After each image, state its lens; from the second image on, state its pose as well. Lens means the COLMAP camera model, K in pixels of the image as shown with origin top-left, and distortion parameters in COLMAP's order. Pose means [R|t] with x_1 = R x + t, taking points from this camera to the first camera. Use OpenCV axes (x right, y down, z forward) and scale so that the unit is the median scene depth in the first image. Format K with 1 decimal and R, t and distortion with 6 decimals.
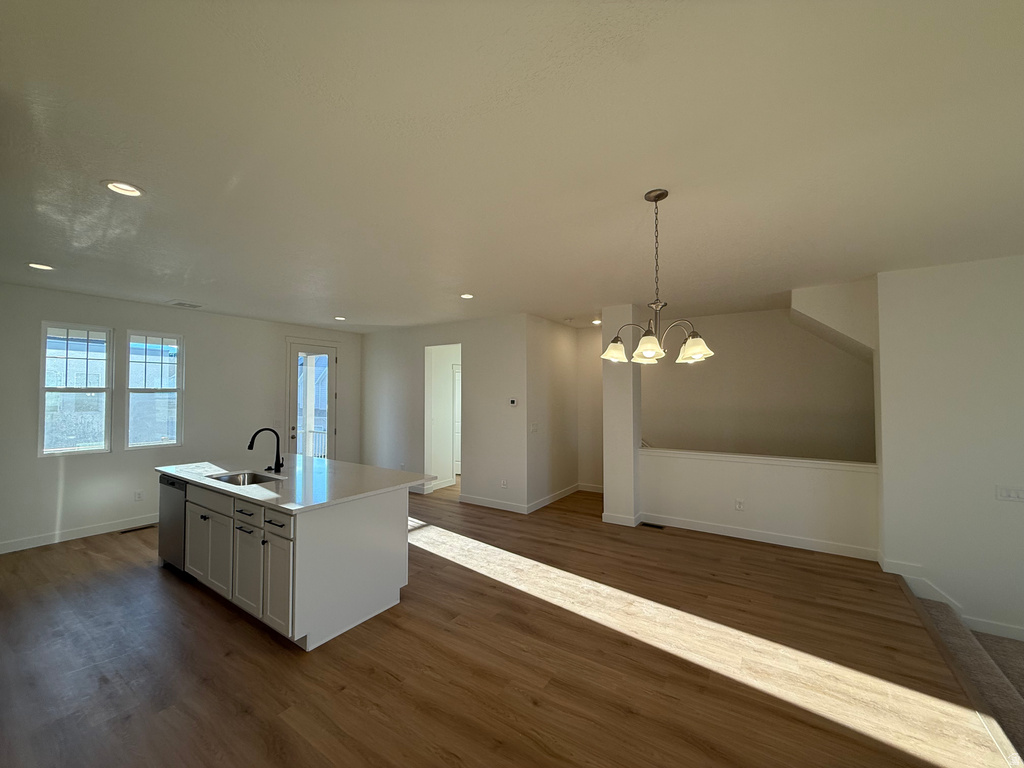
lens RADIAL K [[407.6, 0, 512.0], [0, 407.6, 384.0], [0, 0, 1]] dist [-0.001361, -0.000322]
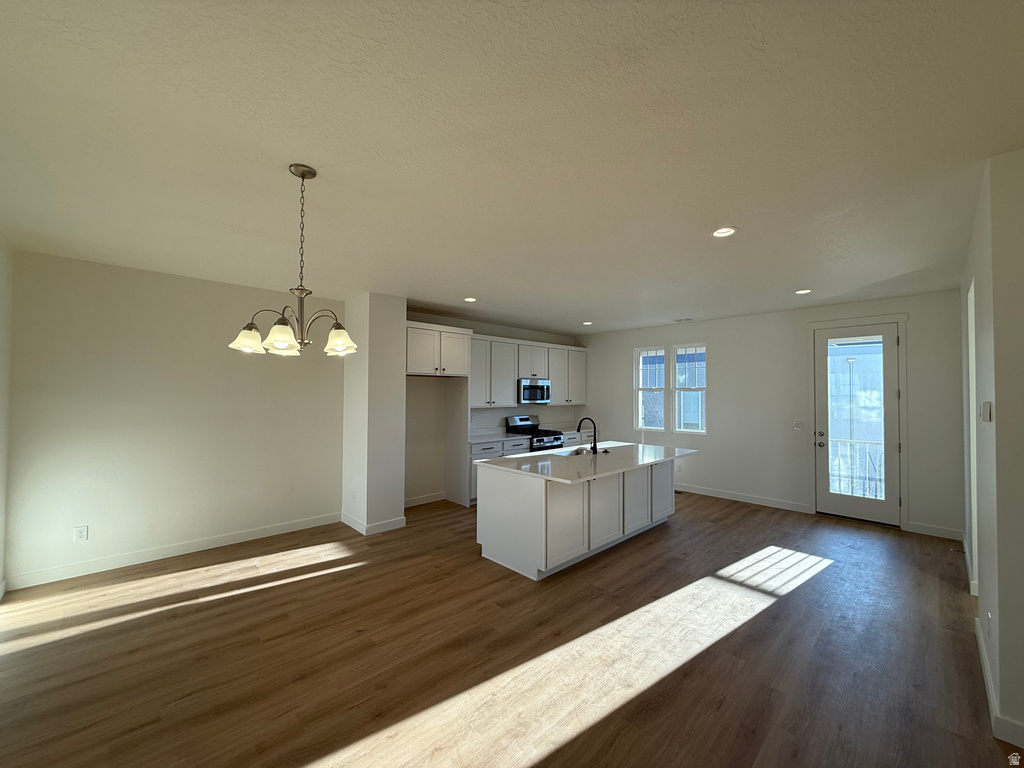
lens RADIAL K [[405.0, 0, 508.5], [0, 405.0, 383.0], [0, 0, 1]] dist [0.000416, 0.000130]
pose [[-0.222492, -0.023234, -0.974658, 0.601120], [0.022463, 0.999328, -0.028950, 0.024188], [0.974676, -0.028335, -0.221820, 0.870490]]
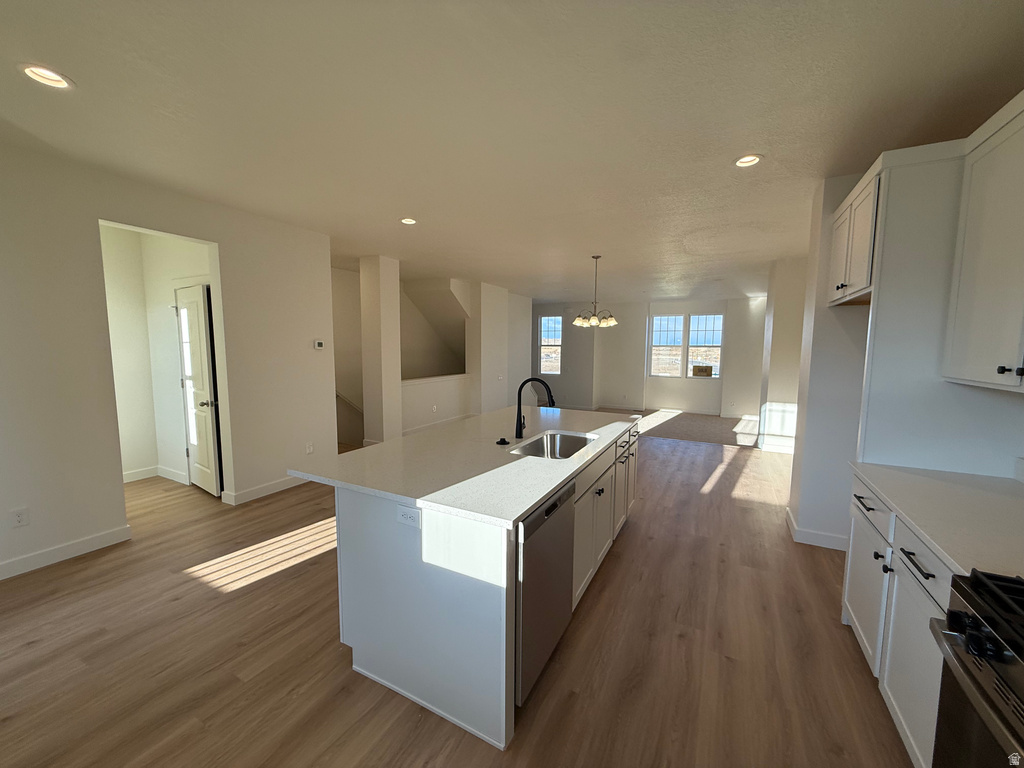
lens RADIAL K [[405.0, 0, 508.5], [0, 405.0, 383.0], [0, 0, 1]] dist [0.000416, 0.000130]
pose [[-0.101364, -0.094723, 0.990330, -1.096008], [-0.034541, 0.995192, 0.091653, 0.043838], [-0.994250, -0.024917, -0.104148, 0.933912]]
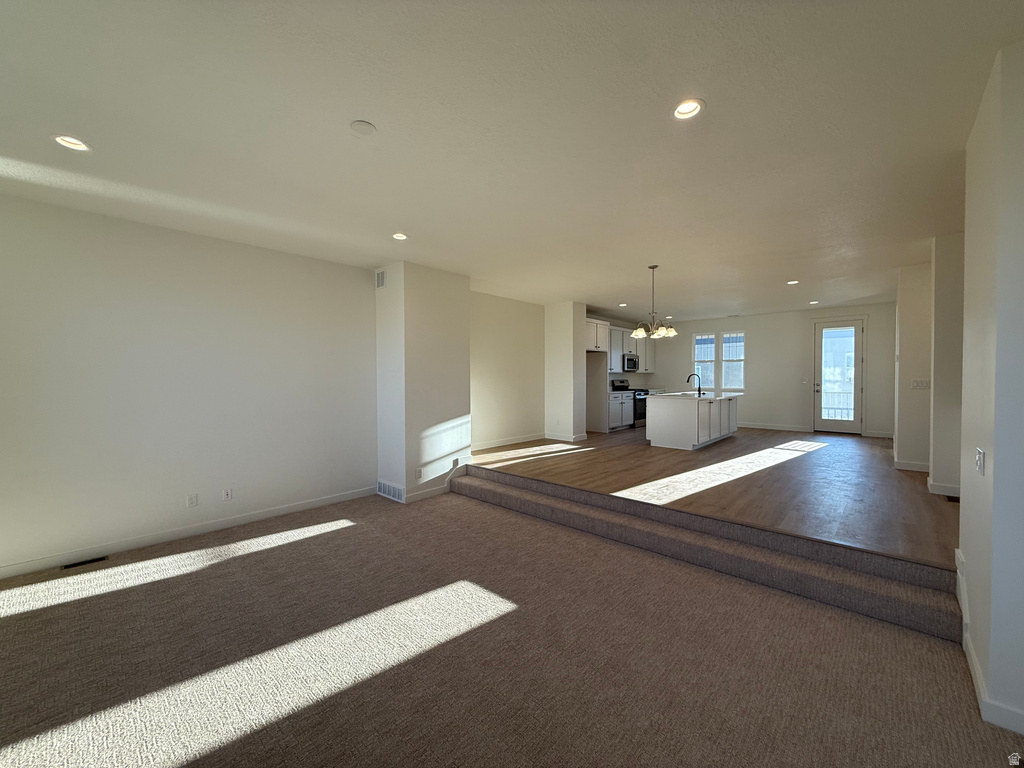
lens RADIAL K [[405.0, 0, 508.5], [0, 405.0, 383.0], [0, 0, 1]] dist [0.000416, 0.000130]
pose [[-0.159527, 0.015527, -0.987071, 1.506716], [0.030420, 0.999479, 0.010806, 0.085396], [0.986725, -0.028302, -0.159916, 0.276497]]
